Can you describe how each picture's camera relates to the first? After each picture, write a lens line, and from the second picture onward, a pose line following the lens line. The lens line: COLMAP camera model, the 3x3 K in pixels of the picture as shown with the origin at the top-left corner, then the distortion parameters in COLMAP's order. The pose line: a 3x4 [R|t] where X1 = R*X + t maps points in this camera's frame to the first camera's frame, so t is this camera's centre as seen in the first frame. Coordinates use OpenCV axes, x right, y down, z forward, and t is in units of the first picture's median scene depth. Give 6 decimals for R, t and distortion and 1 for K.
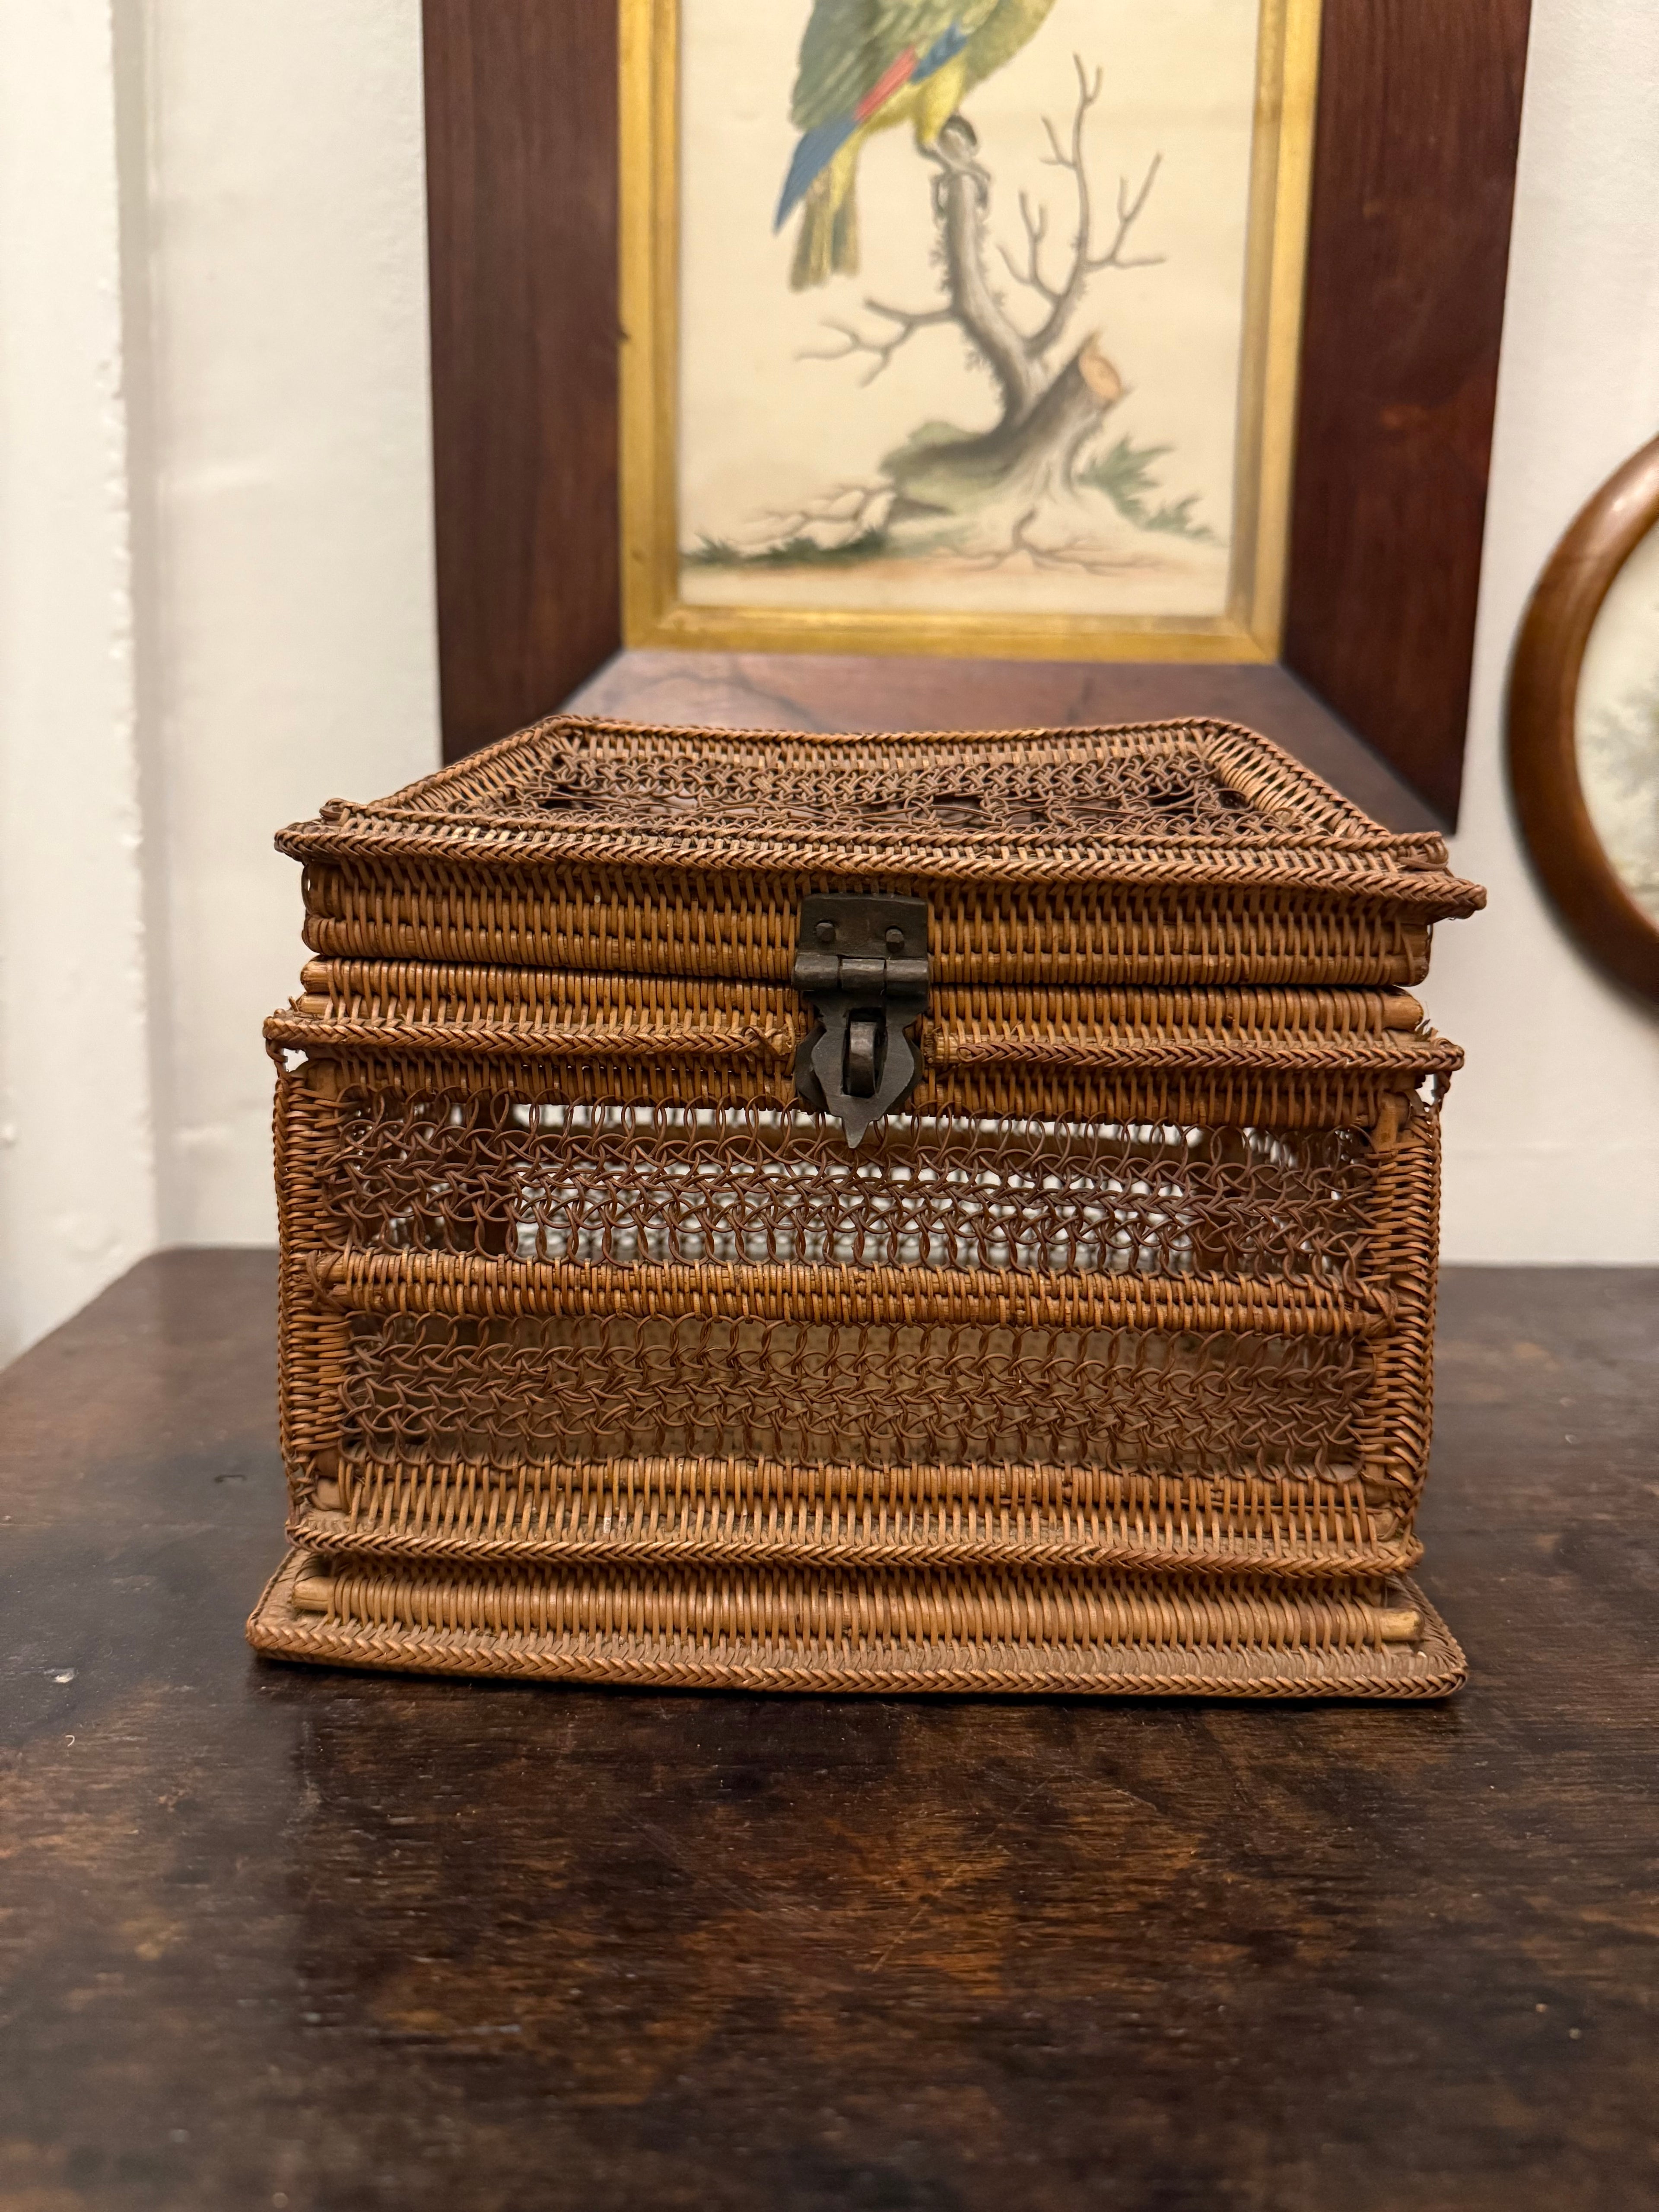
lens RADIAL K [[1636.6, 0, 838.3], [0, 1636.6, 1108.4], [0, 0, 1]] dist [-0.001927, -0.029340]
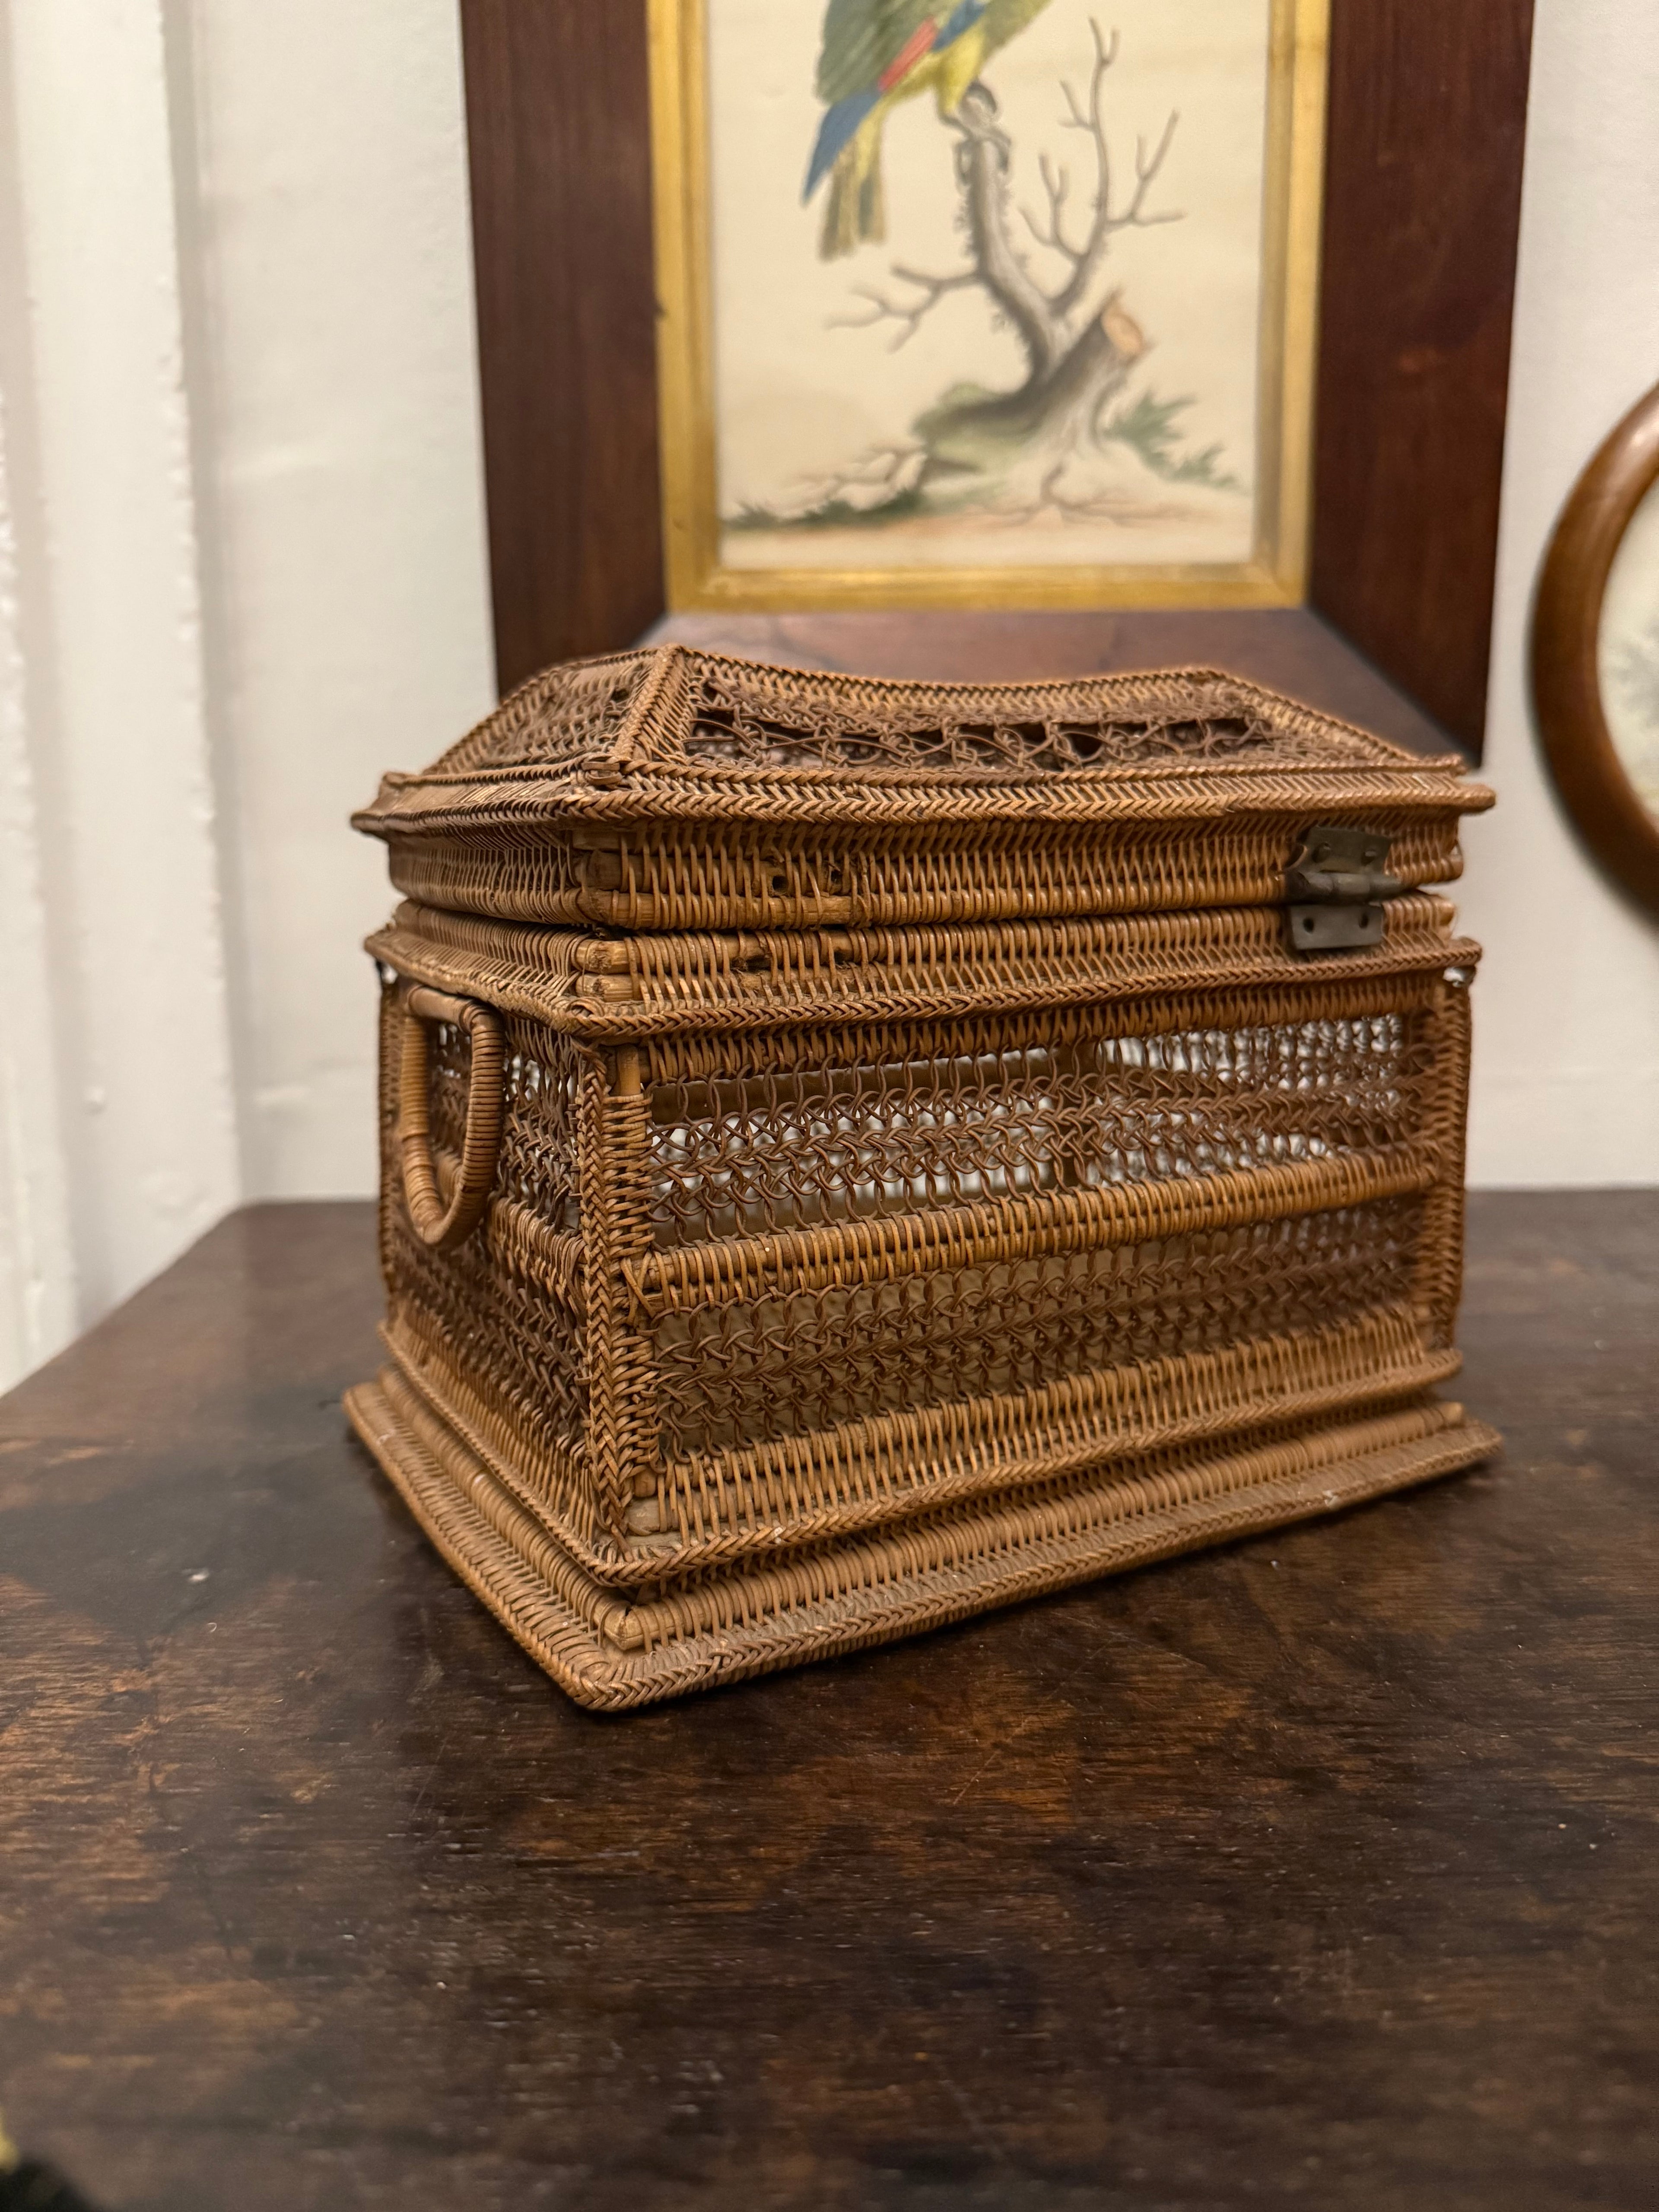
lens RADIAL K [[1647.9, 0, 829.5], [0, 1647.9, 1106.0], [0, 0, 1]] dist [-0.025522, -0.001743]
pose [[0.999261, -0.025915, -0.028376, -0.007826], [0.026466, 0.999465, 0.019219, 0.013693], [0.027863, -0.019956, 0.999413, -0.044522]]
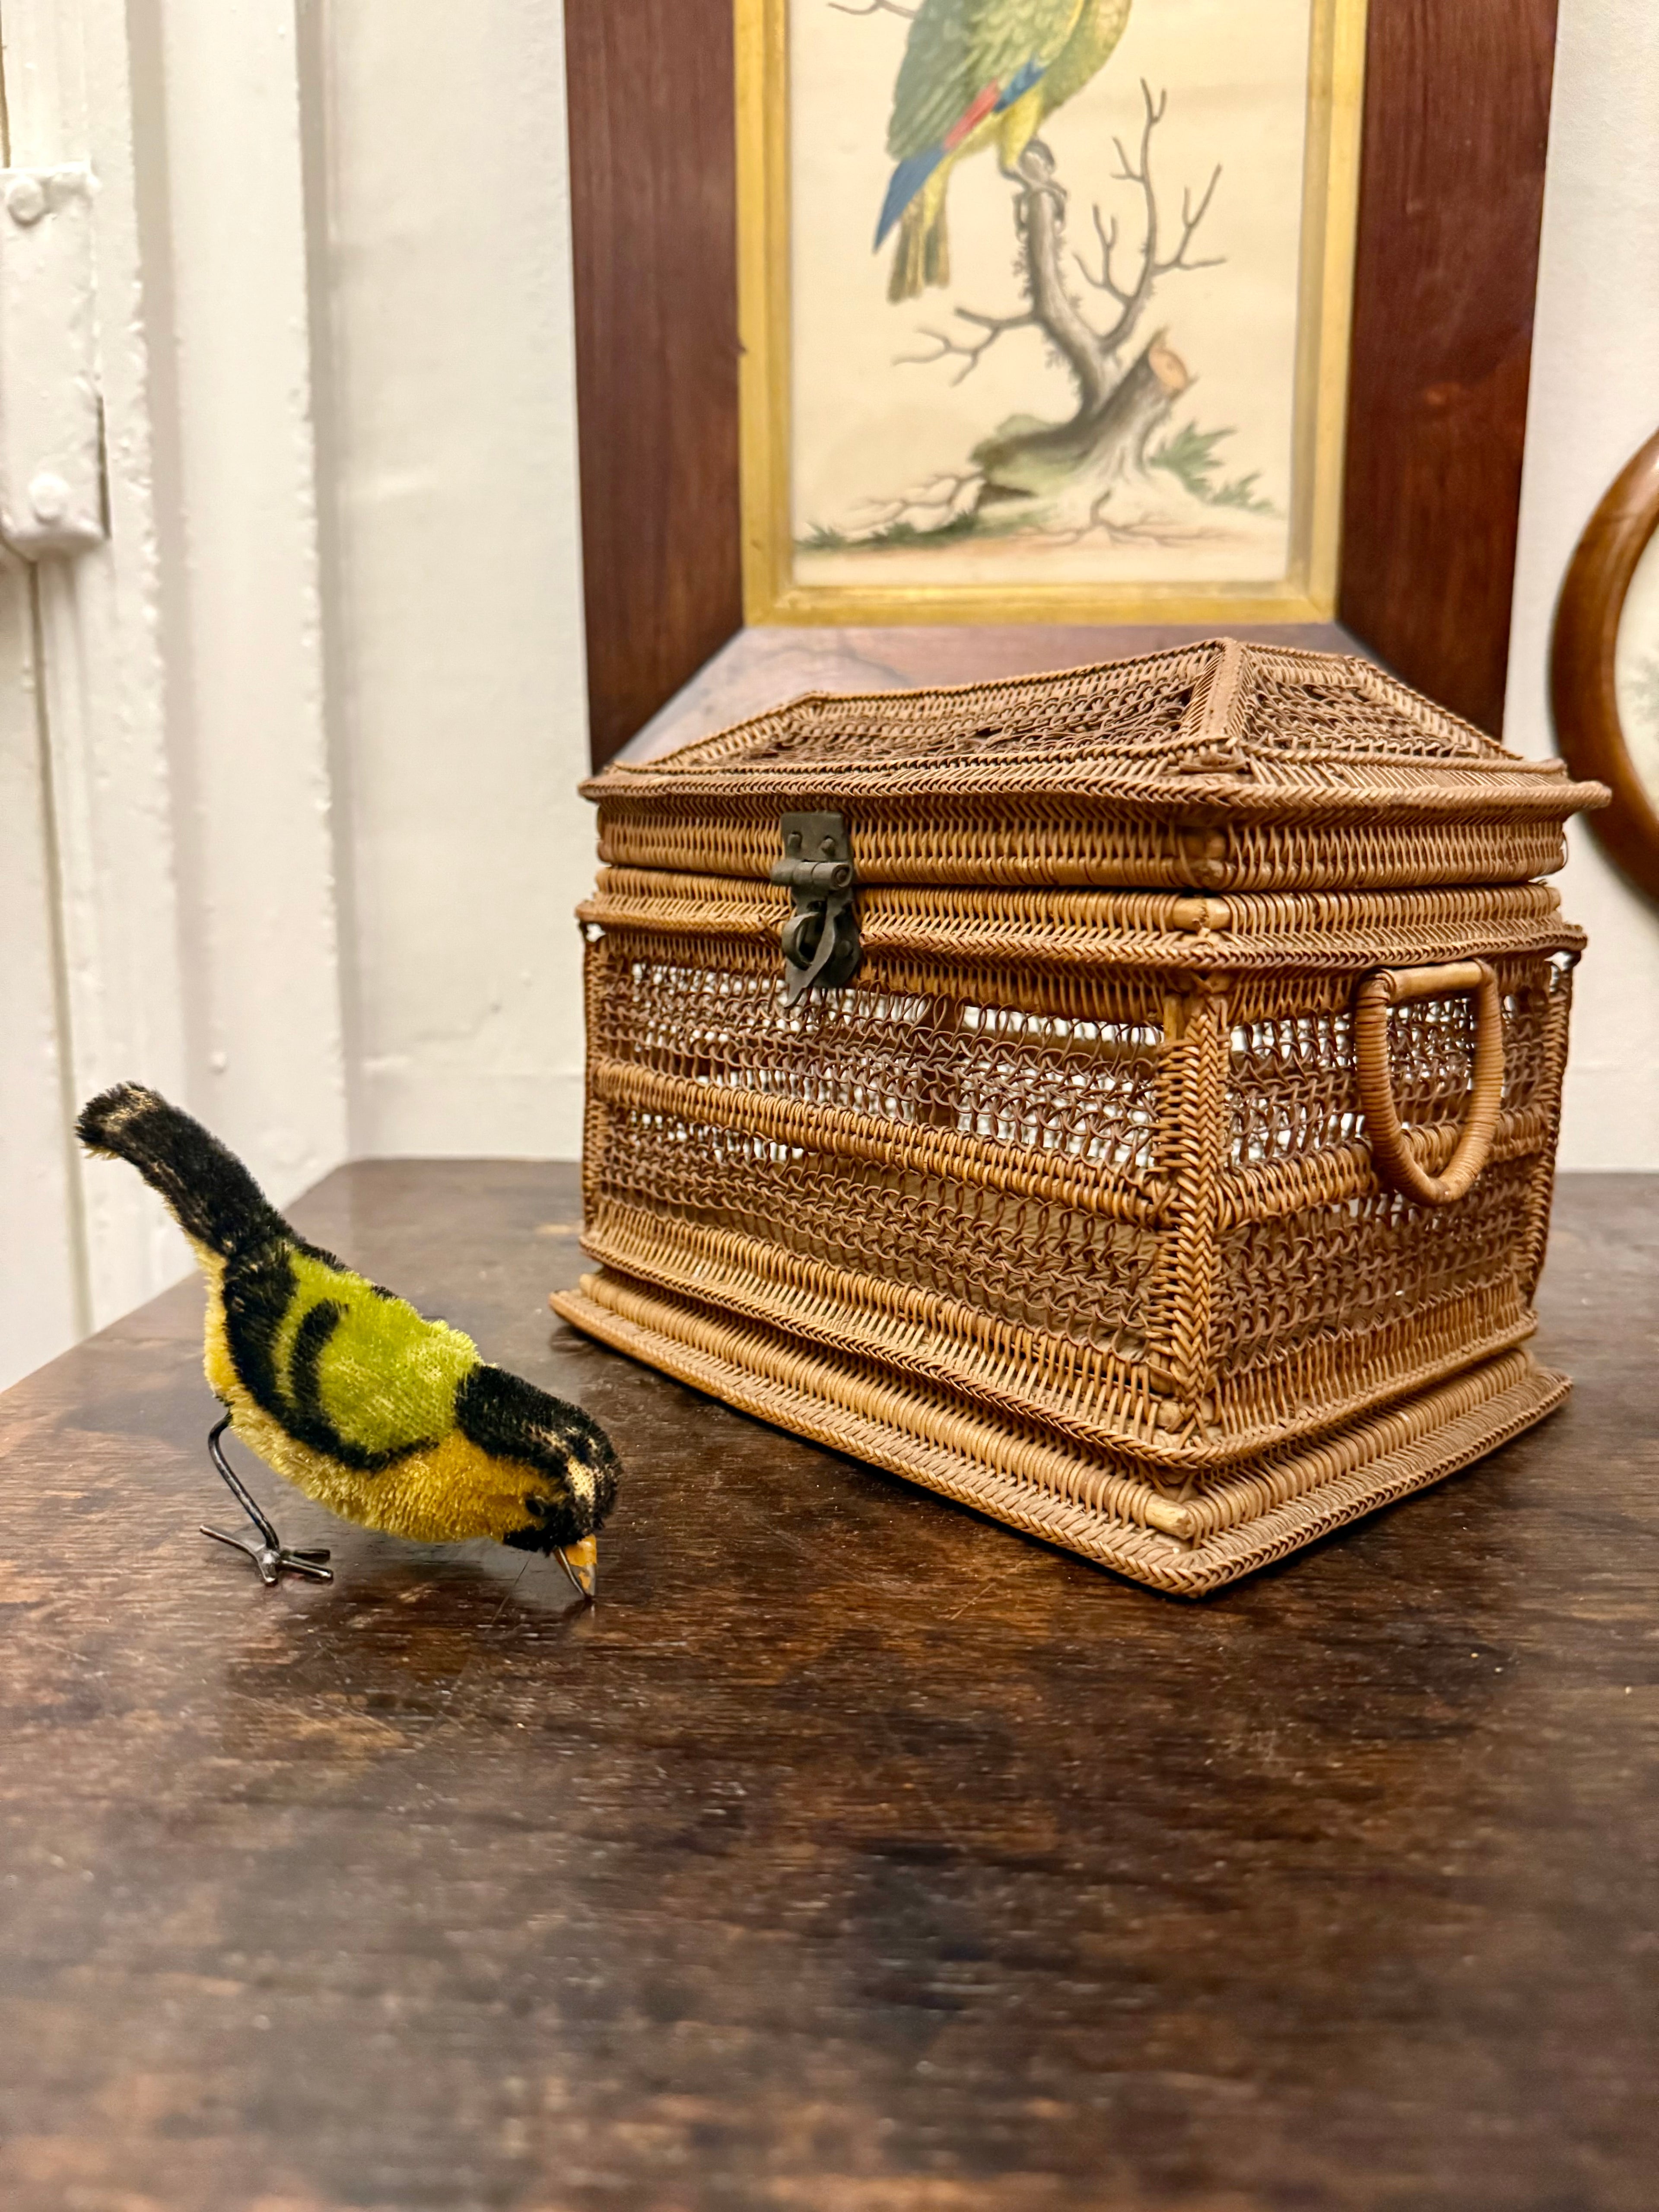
lens RADIAL K [[1636.6, 0, 838.3], [0, 1636.6, 1108.4], [0, 0, 1]] dist [-0.001927, -0.029340]
pose [[0.997453, -0.007888, -0.070886, 0.011564], [0.008505, 0.999929, 0.008401, 0.045689], [0.070815, -0.008983, 0.997449, -0.133008]]
